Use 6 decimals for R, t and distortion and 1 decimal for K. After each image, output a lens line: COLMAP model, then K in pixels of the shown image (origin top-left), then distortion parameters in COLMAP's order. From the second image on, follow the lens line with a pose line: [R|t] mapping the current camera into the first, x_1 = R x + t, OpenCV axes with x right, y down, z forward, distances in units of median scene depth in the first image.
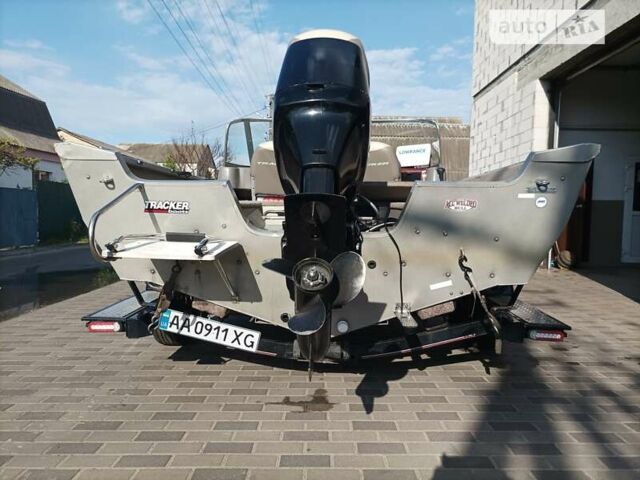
lens RADIAL K [[477.8, 0, 320.0], [0, 477.8, 240.0], [0, 0, 1]] dist [0.012189, -0.001988]
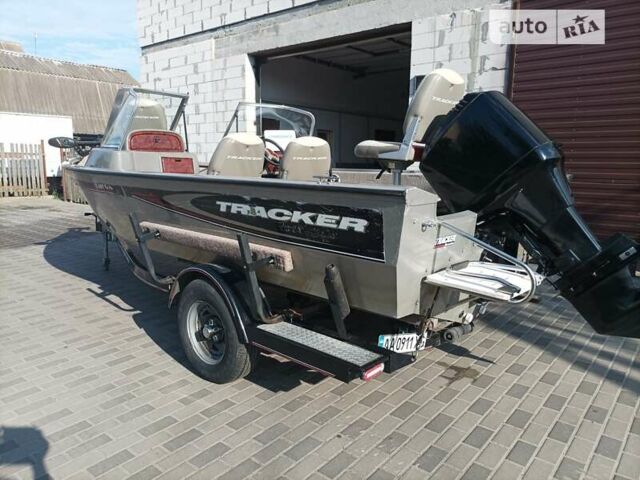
lens RADIAL K [[477.8, 0, 320.0], [0, 477.8, 240.0], [0, 0, 1]] dist [0.012189, -0.001988]
pose [[0.633732, -0.137249, 0.761279, -1.143746], [0.041864, 0.988777, 0.143414, -0.205489], [-0.772419, -0.059016, 0.632366, 0.475429]]
